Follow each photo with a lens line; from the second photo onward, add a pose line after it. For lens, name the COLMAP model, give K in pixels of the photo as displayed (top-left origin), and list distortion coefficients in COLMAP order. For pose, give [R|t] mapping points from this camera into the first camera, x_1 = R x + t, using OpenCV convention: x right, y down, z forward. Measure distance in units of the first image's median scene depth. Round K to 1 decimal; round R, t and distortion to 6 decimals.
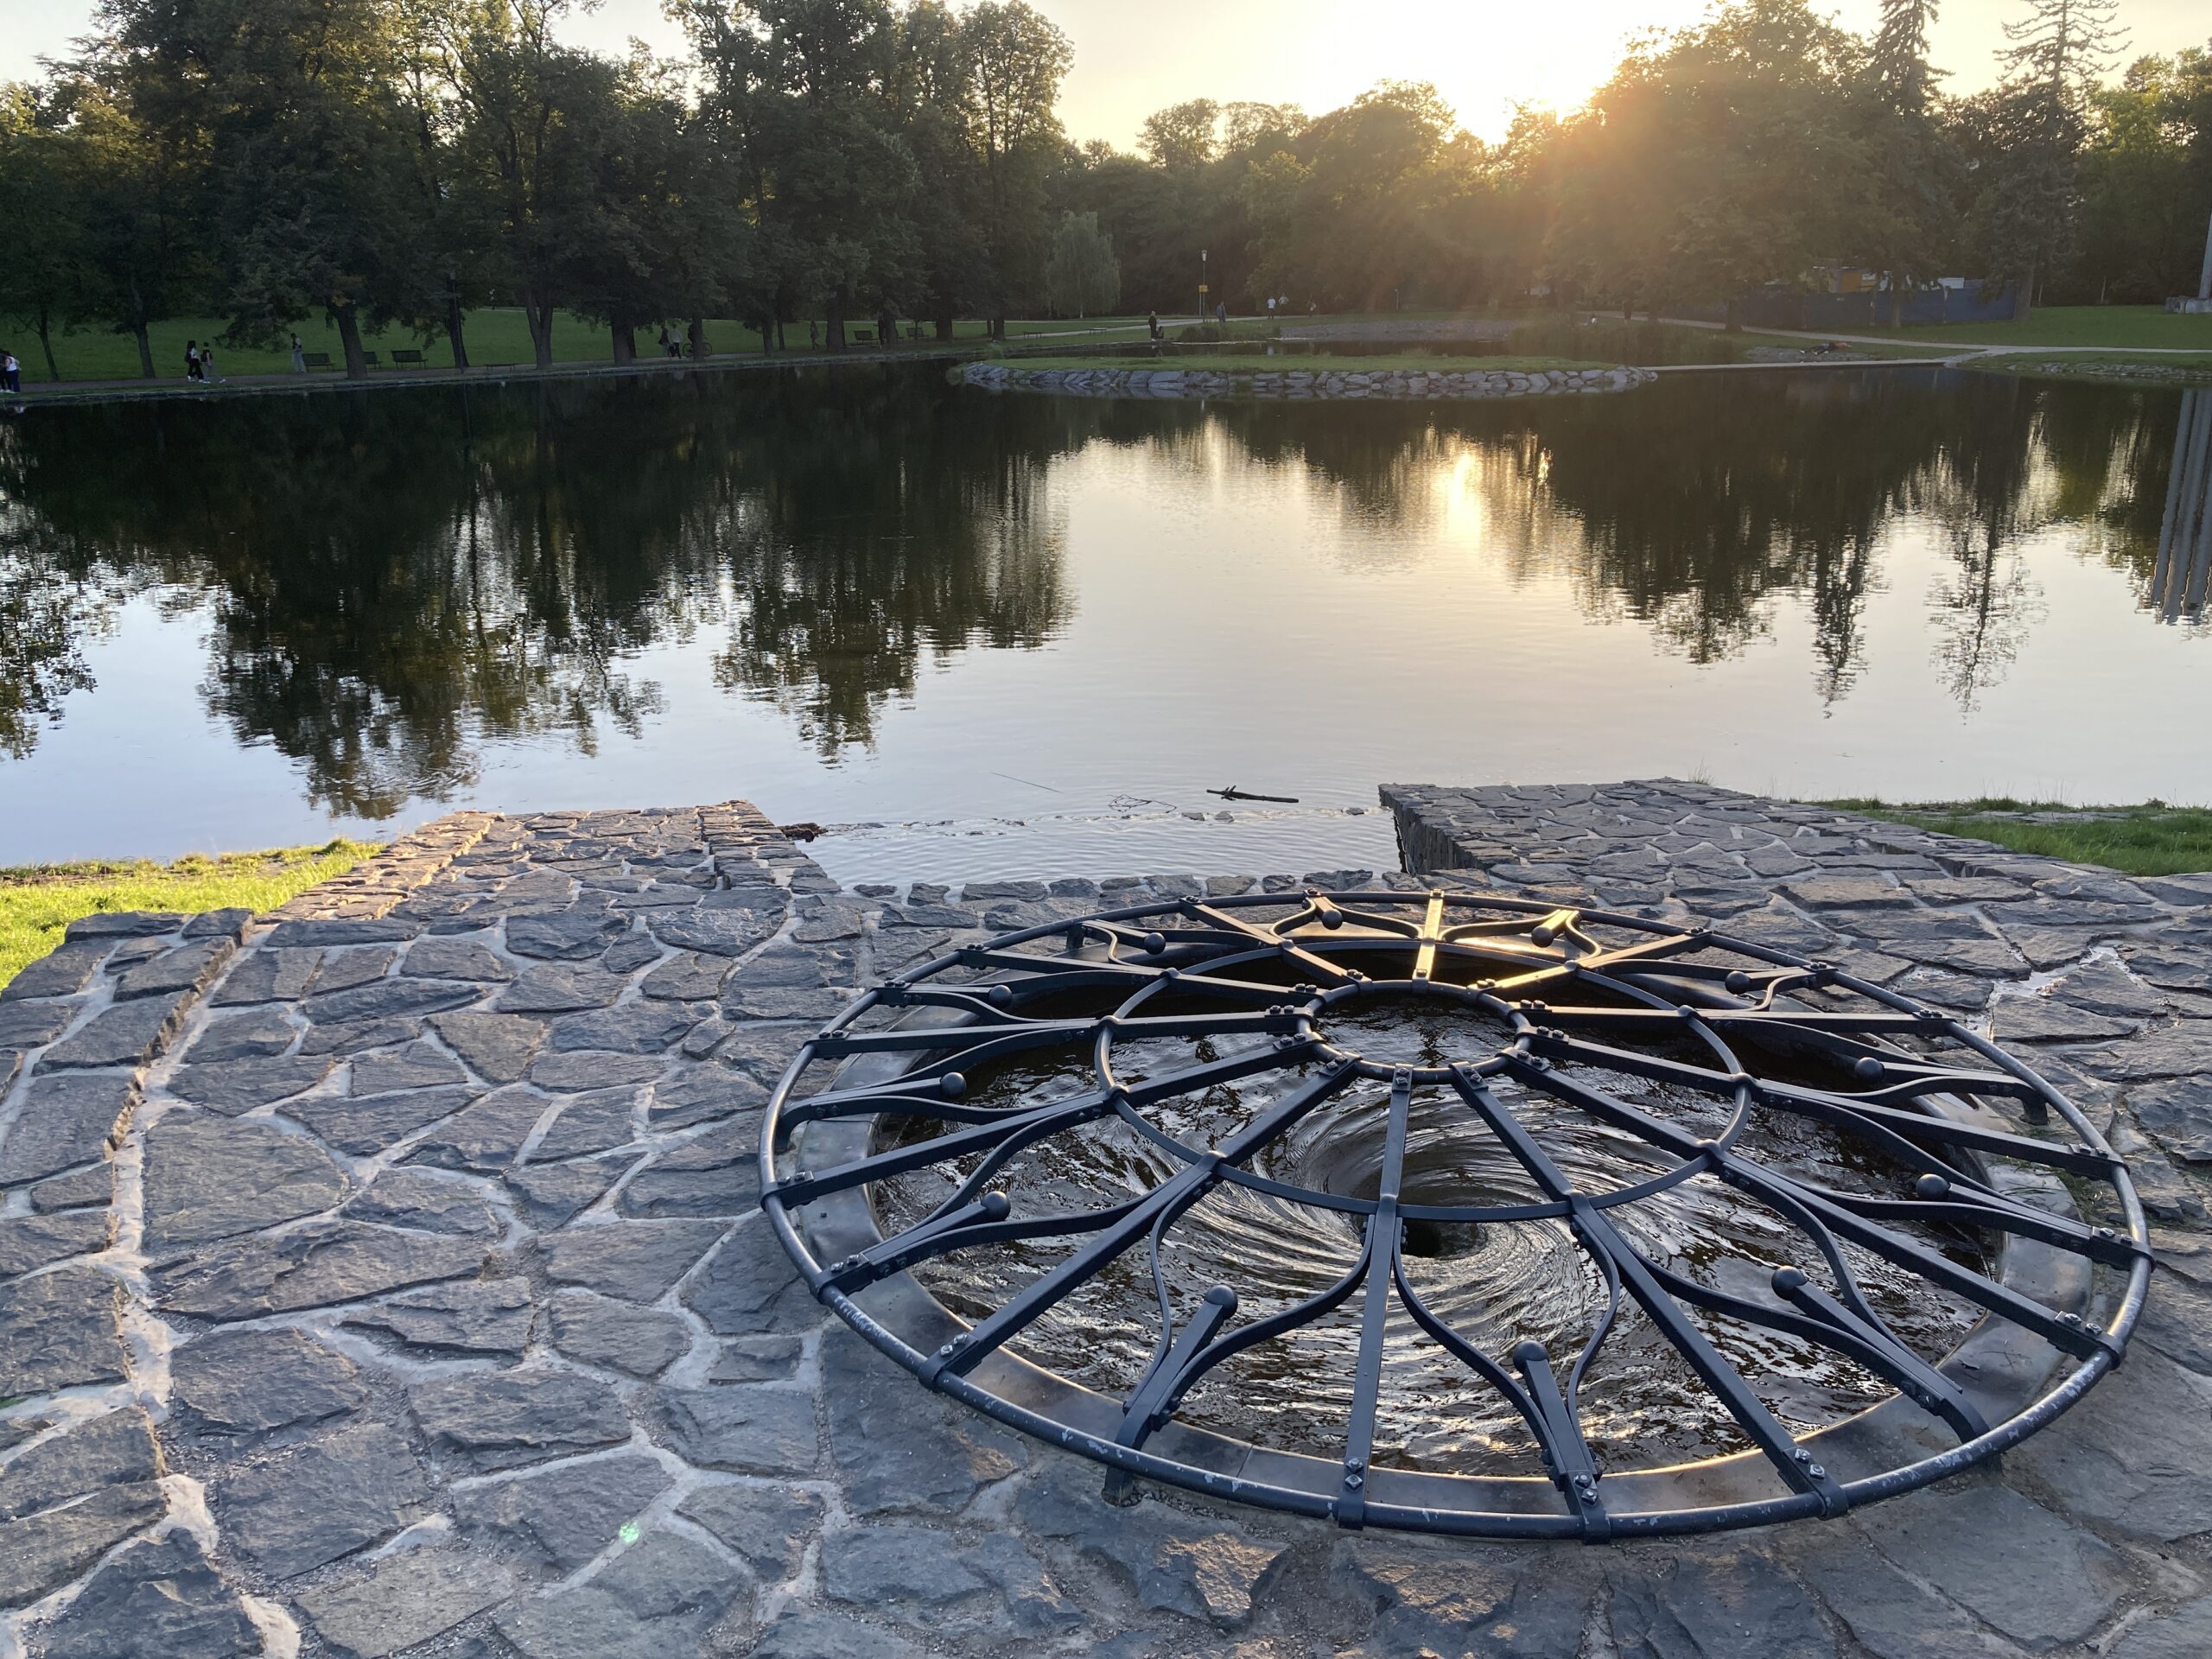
lens RADIAL K [[1798.4, 0, 1105.9], [0, 1798.4, 823.5], [0, 0, 1]] dist [0.056552, -0.012403]
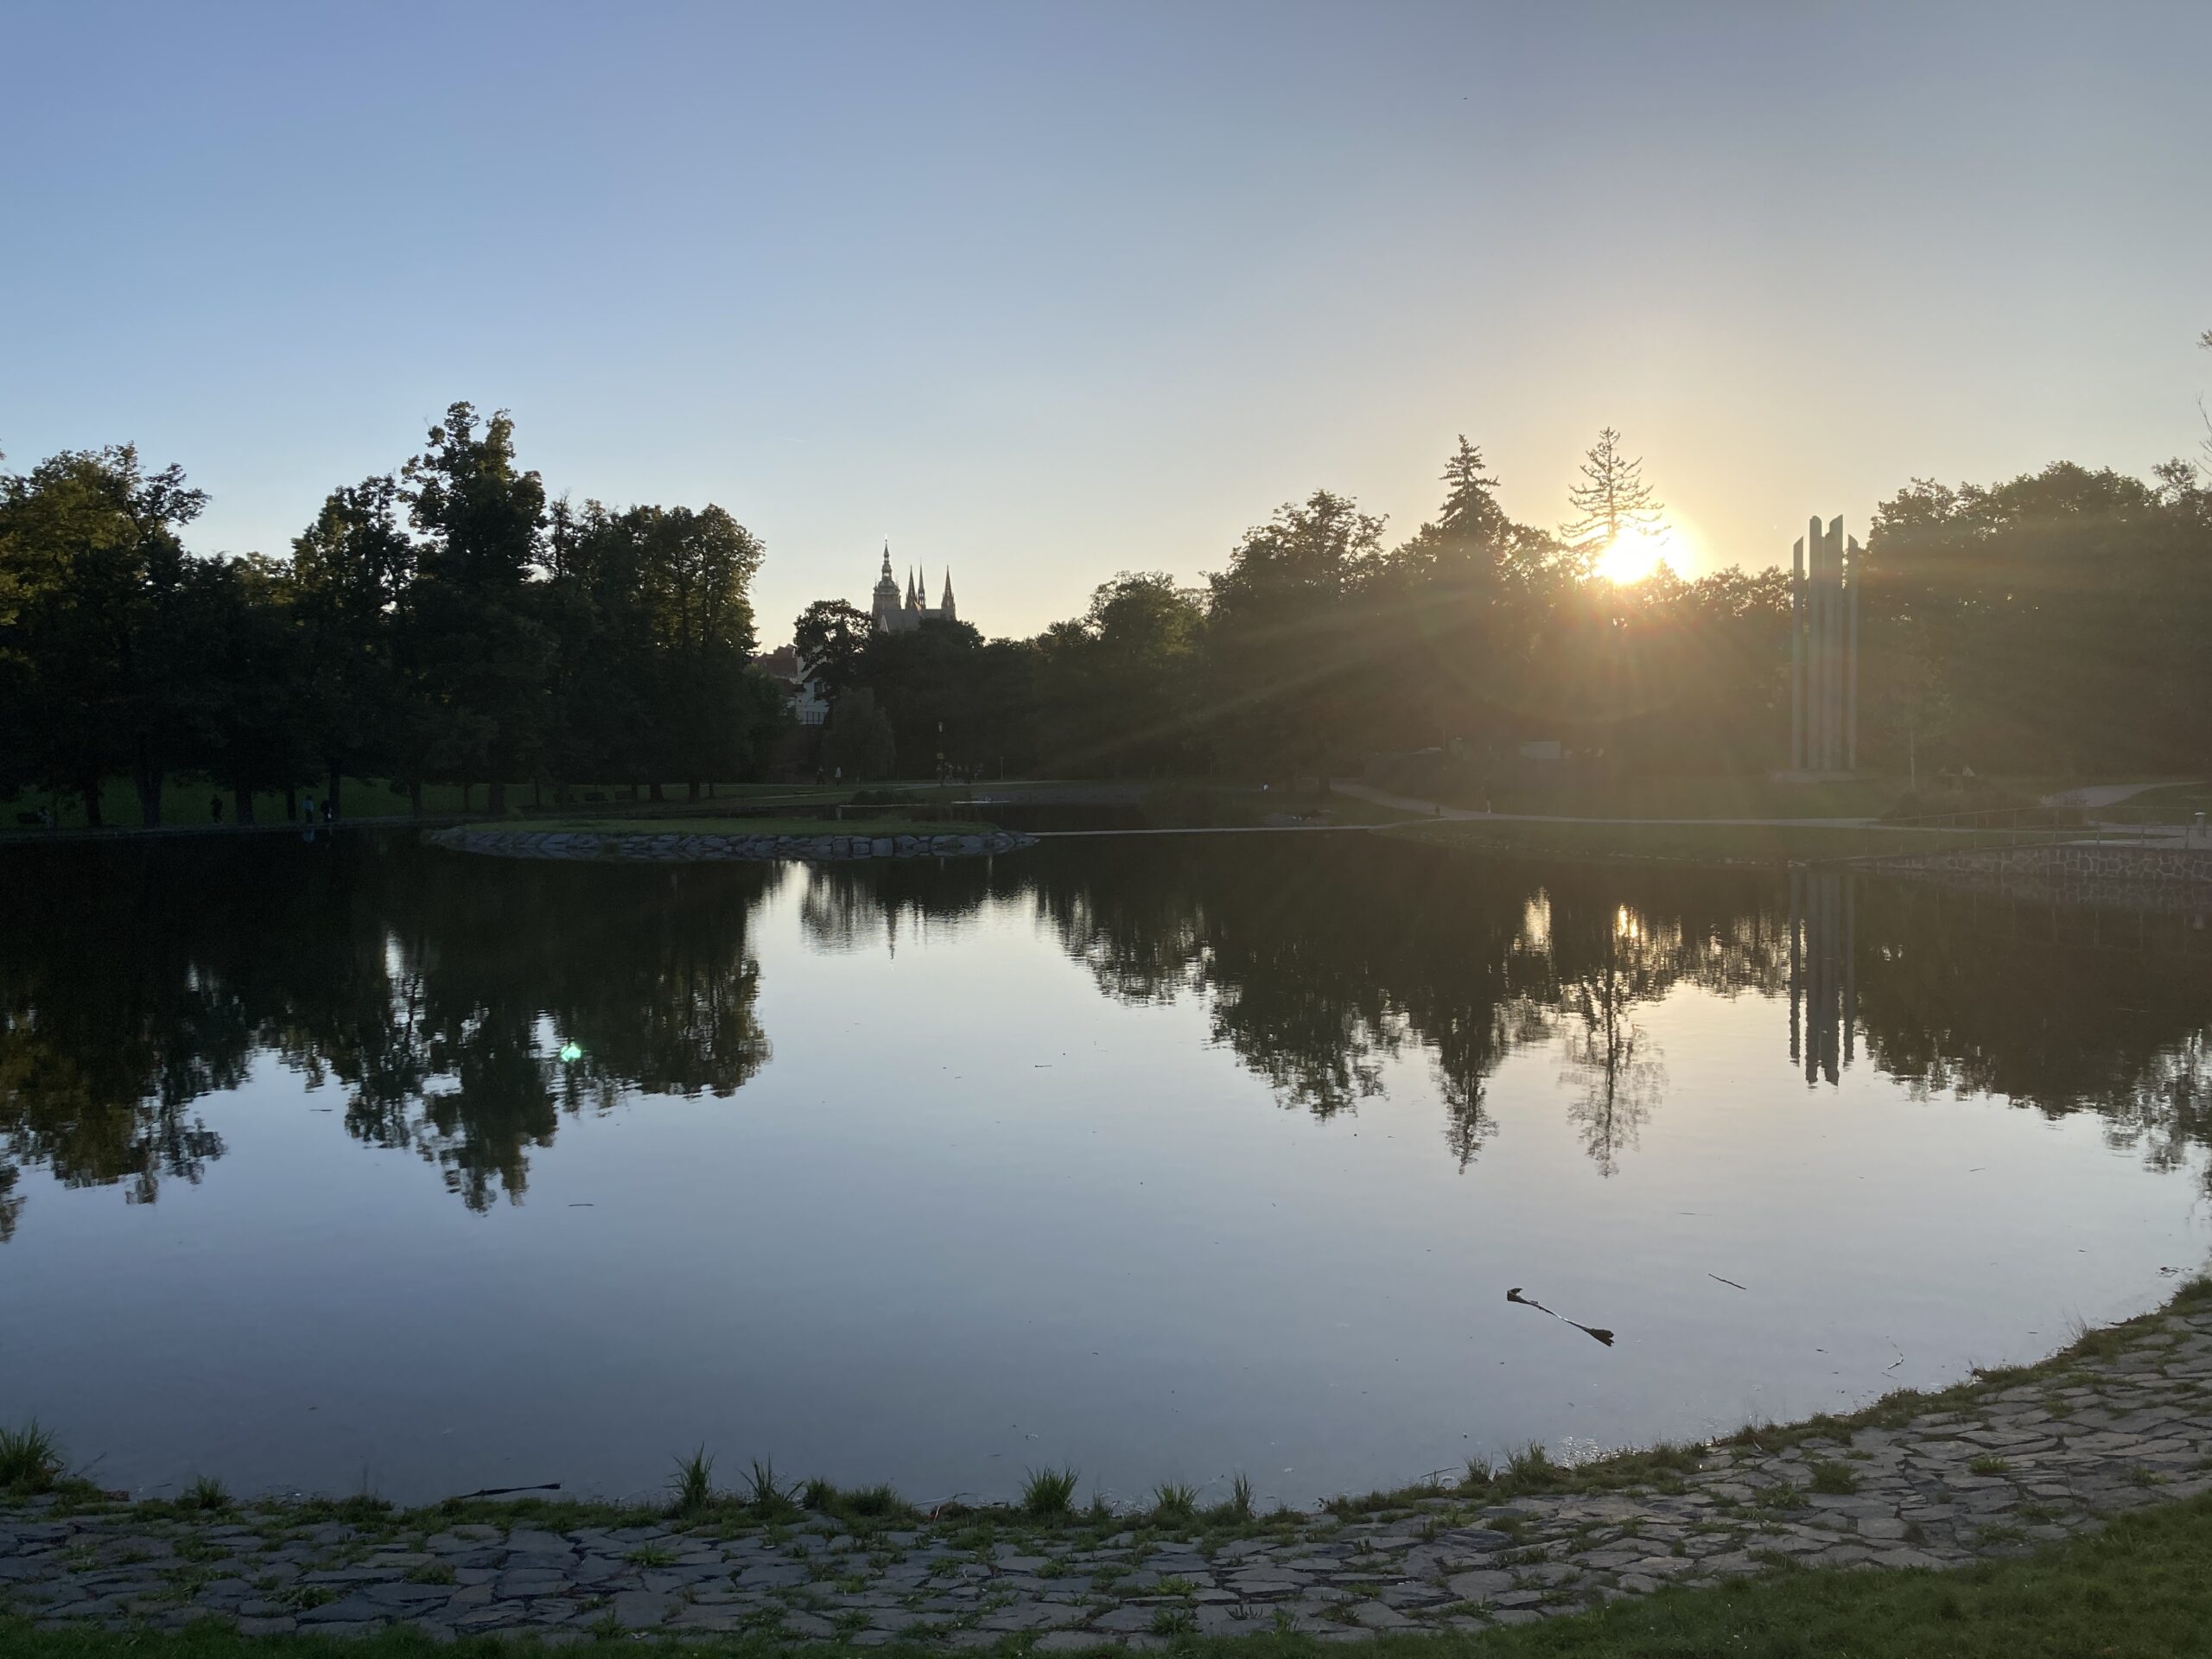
lens RADIAL K [[1798.4, 0, 1152.9], [0, 1798.4, 840.4], [0, 0, 1]] dist [0.056552, -0.012403]
pose [[0.997749, 0.002839, -0.067000, 0.330975], [-0.018332, 0.972593, -0.231792, -0.007250], [0.064506, 0.232498, 0.970455, 0.003768]]
